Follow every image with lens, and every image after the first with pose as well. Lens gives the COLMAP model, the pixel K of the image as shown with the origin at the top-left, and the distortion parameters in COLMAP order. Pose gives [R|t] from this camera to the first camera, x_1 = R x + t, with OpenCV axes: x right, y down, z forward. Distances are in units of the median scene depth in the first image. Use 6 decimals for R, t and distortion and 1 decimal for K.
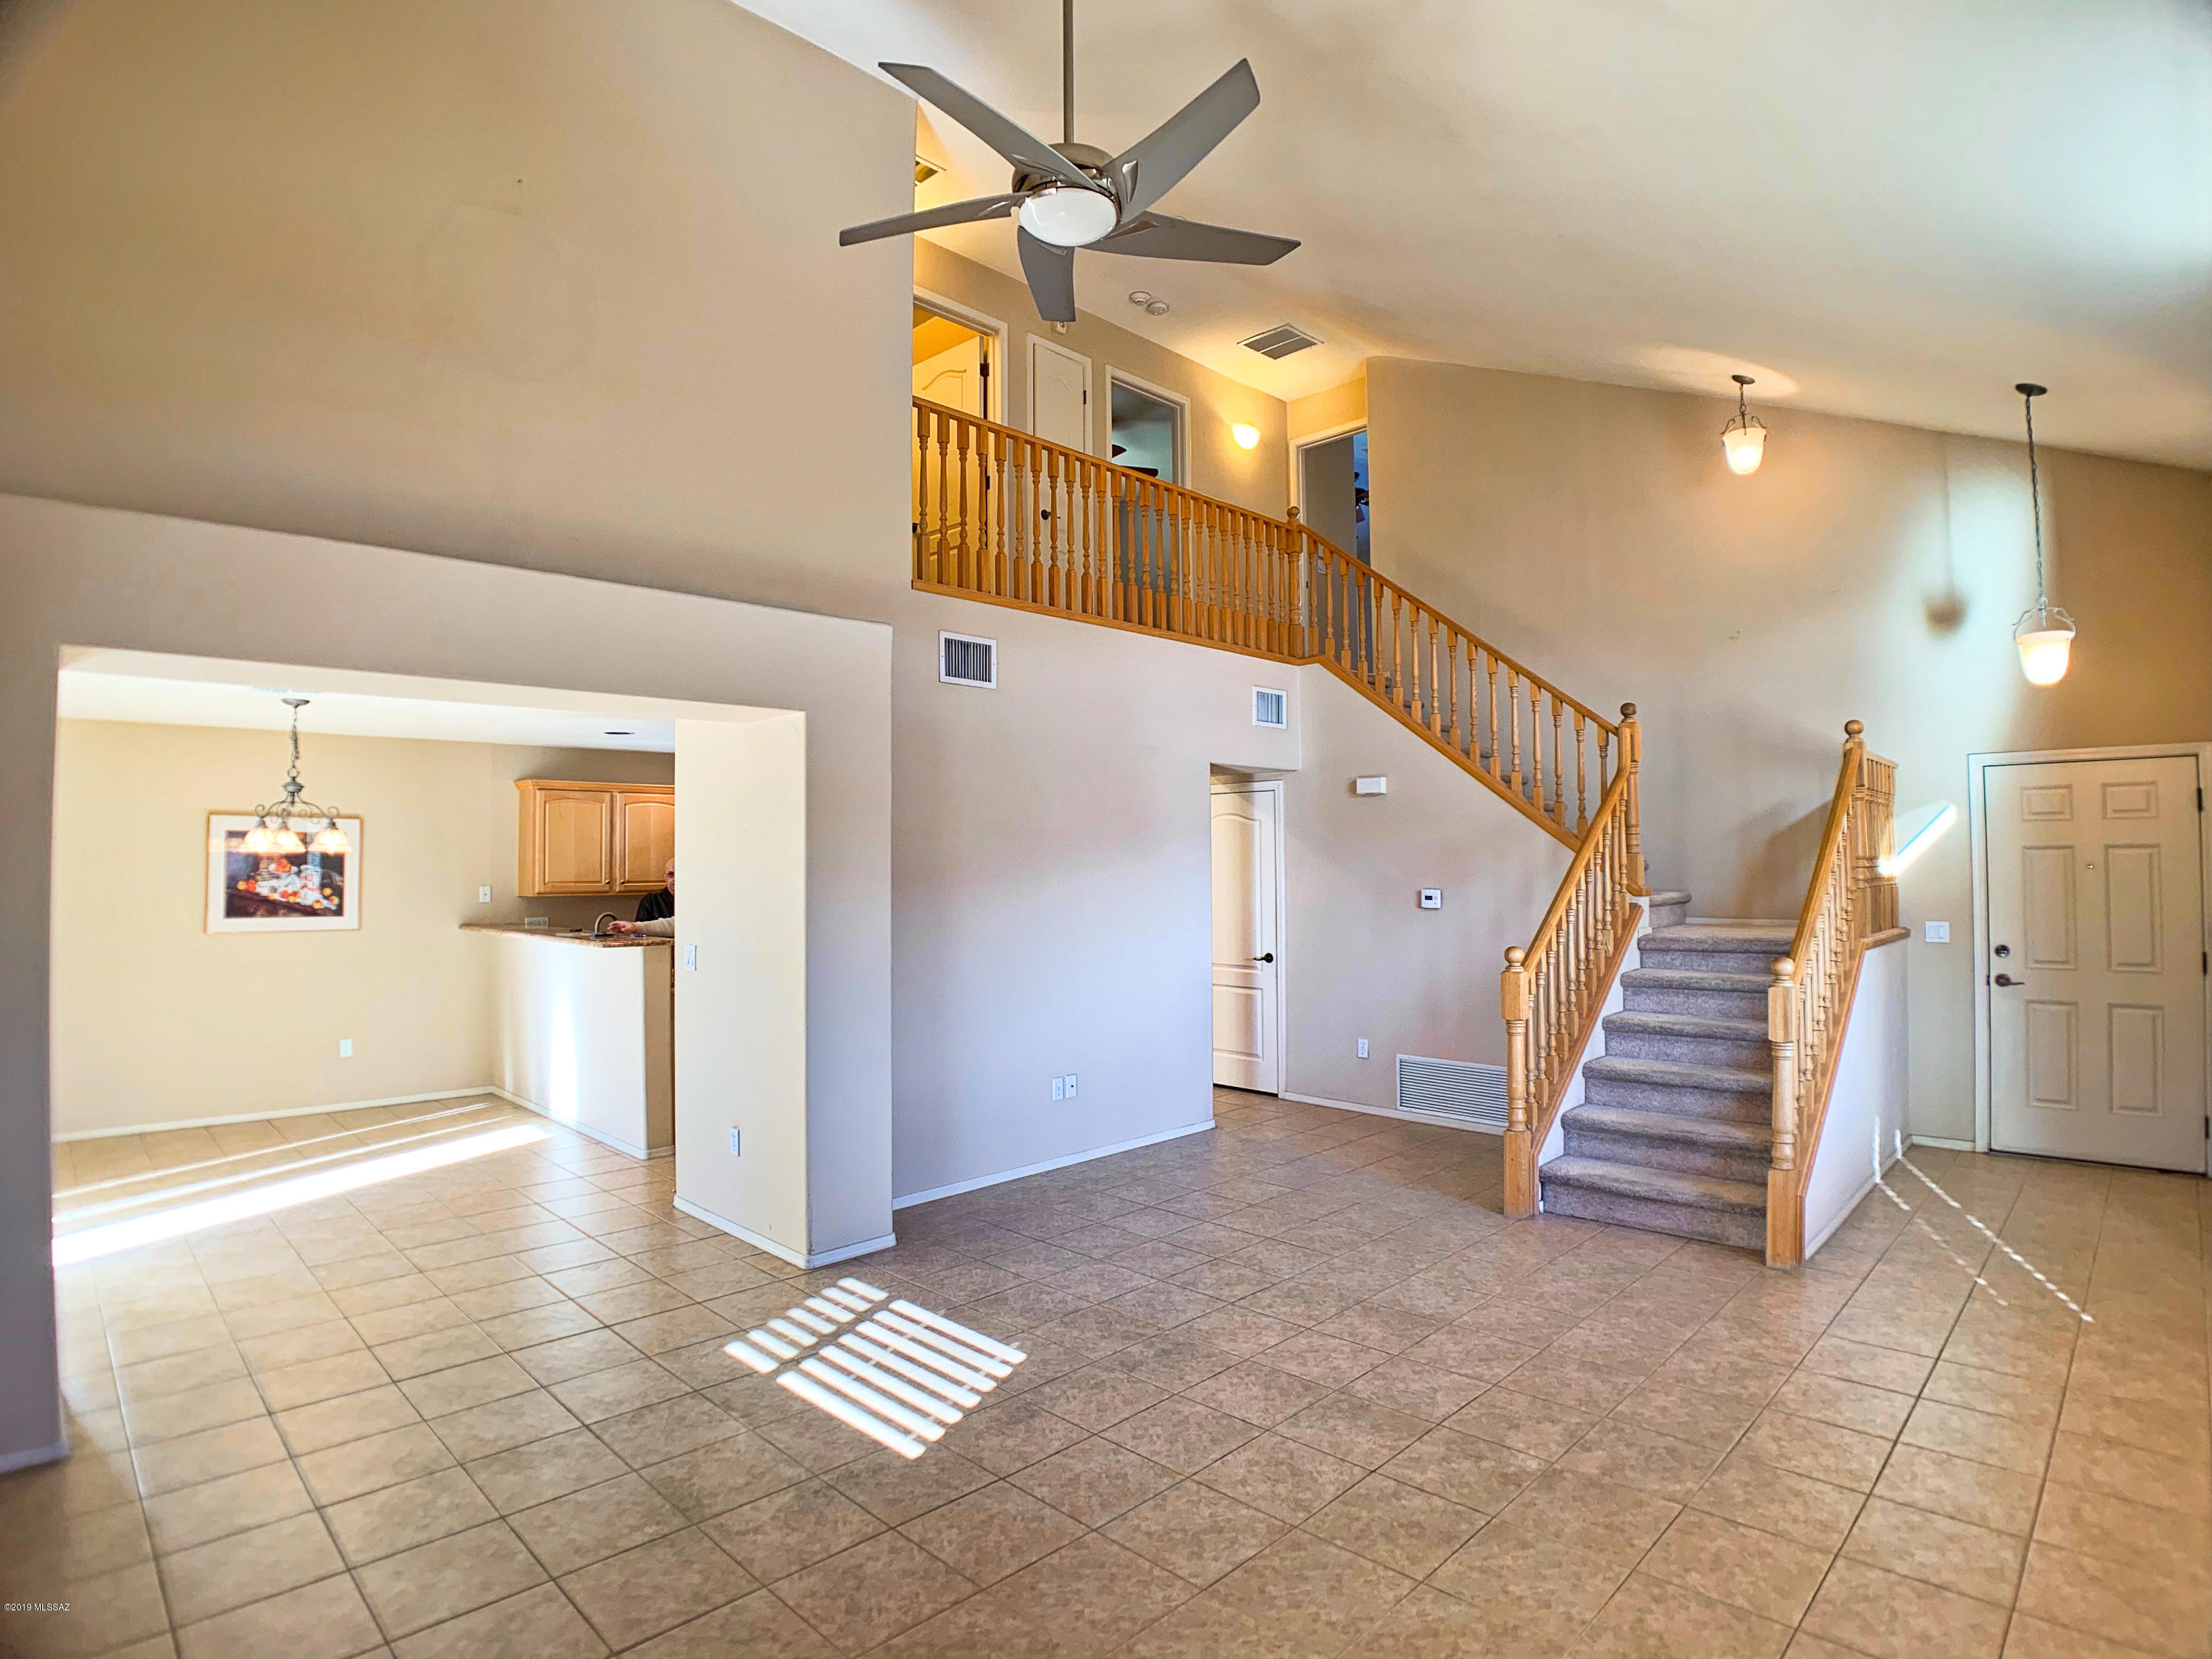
lens RADIAL K [[1164.3, 0, 1106.0], [0, 1164.3, 829.5], [0, 0, 1]] dist [-0.089645, 0.010892]
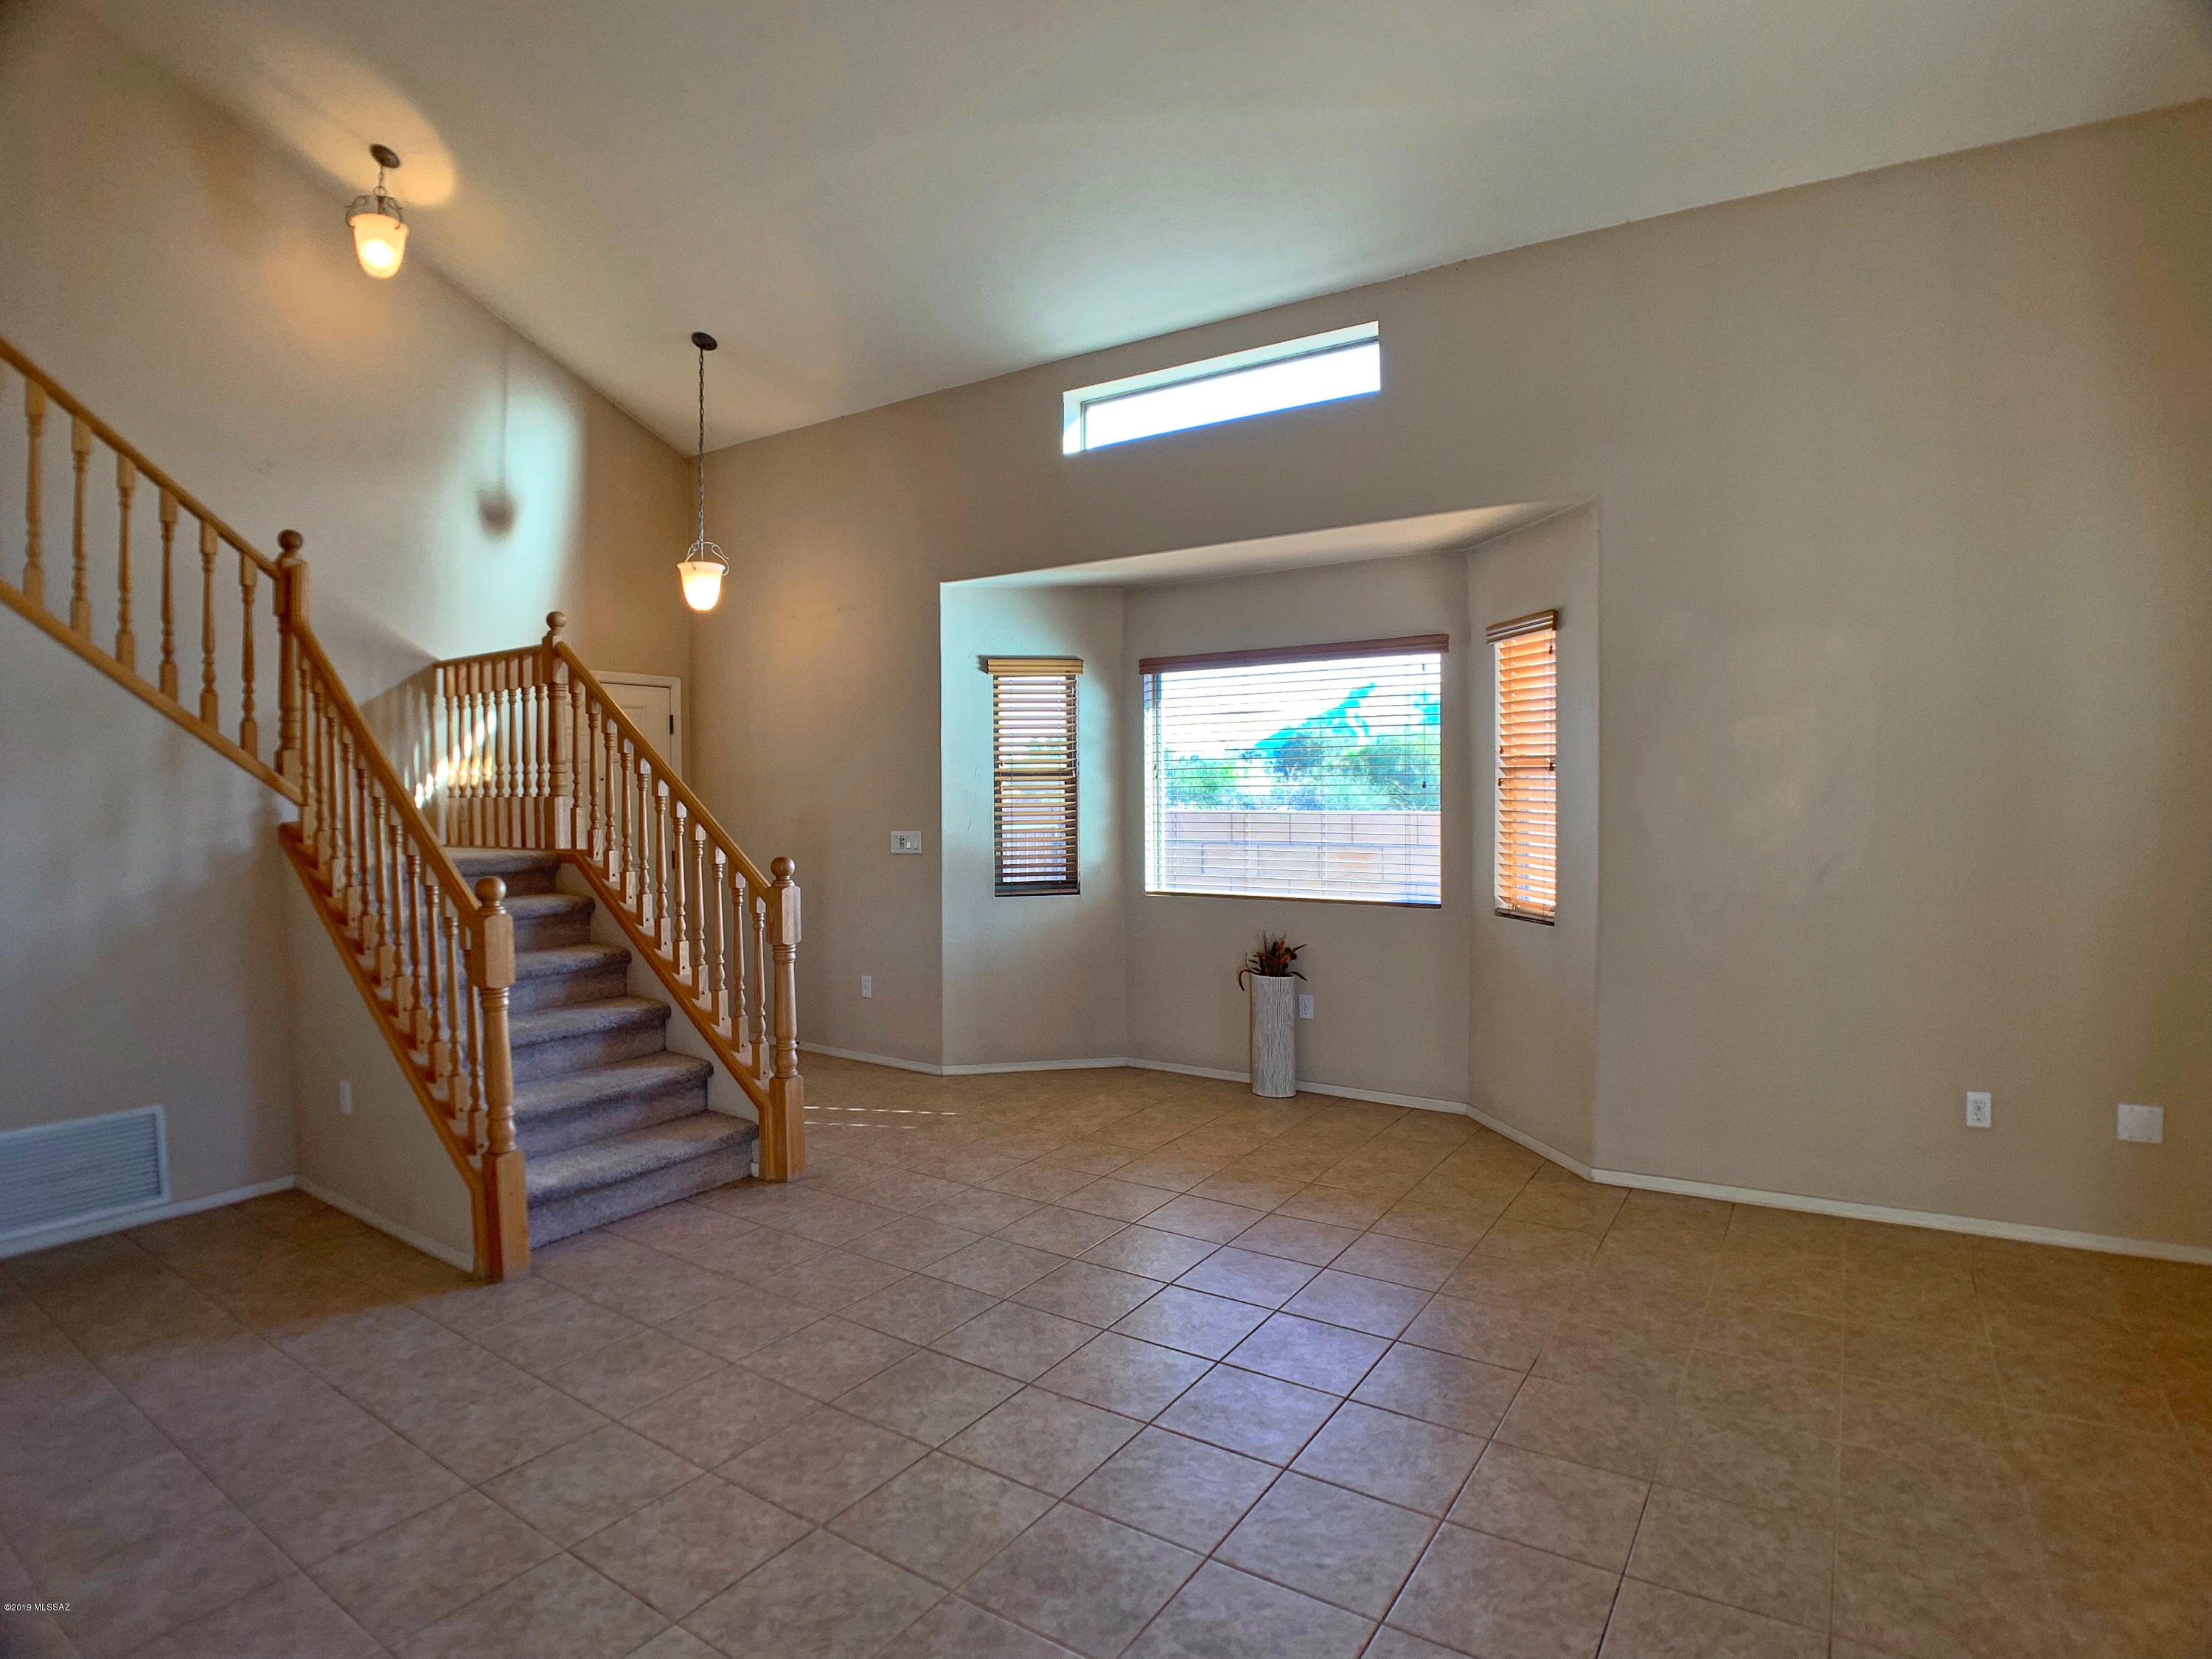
lens RADIAL K [[1164.3, 0, 1106.0], [0, 1164.3, 829.5], [0, 0, 1]] dist [-0.089645, 0.010892]
pose [[-0.191847, -0.025189, 0.981102, -0.411406], [-0.016400, 0.999613, 0.022457, 0.064629], [-0.981288, -0.011782, -0.192185, 0.926343]]
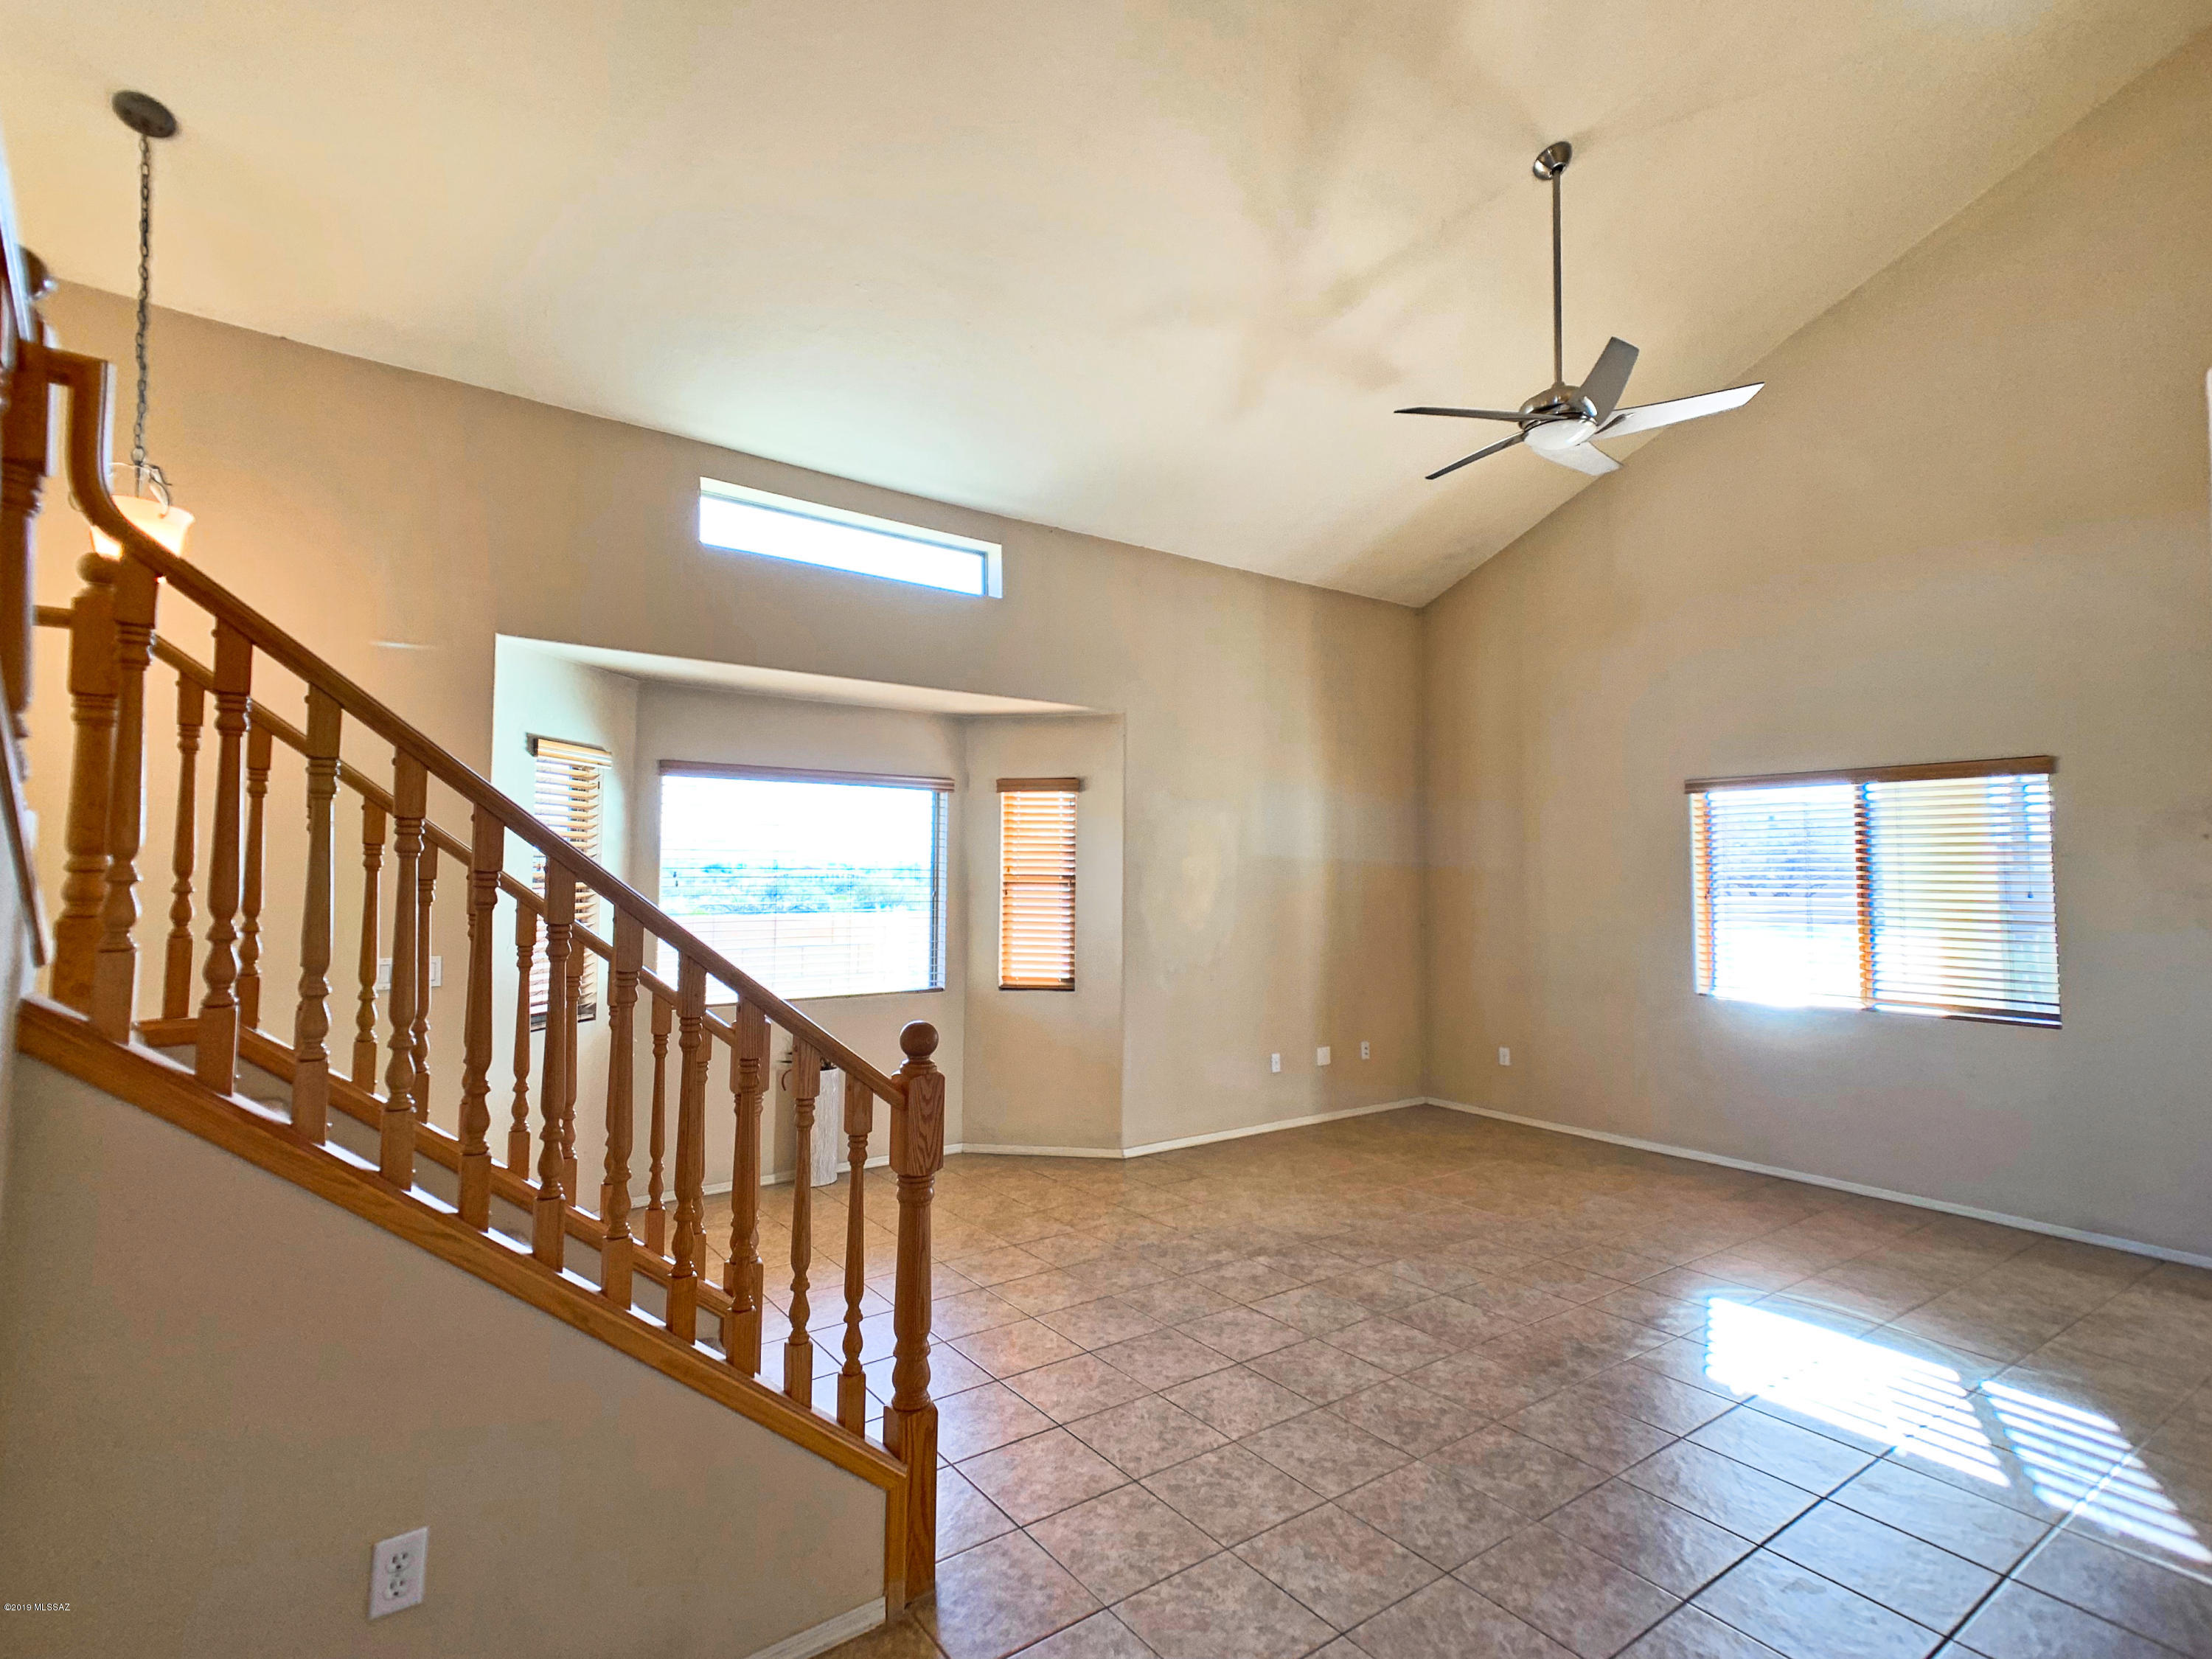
lens RADIAL K [[1091.2, 0, 1103.1], [0, 1091.2, 824.1], [0, 0, 1]] dist [0.046684, -0.000091]
pose [[-0.987474, 0.010565, 0.157428, 0.237973], [-0.002324, 0.996673, -0.081466, 0.064545], [-0.157765, -0.080812, -0.984164, 1.739635]]
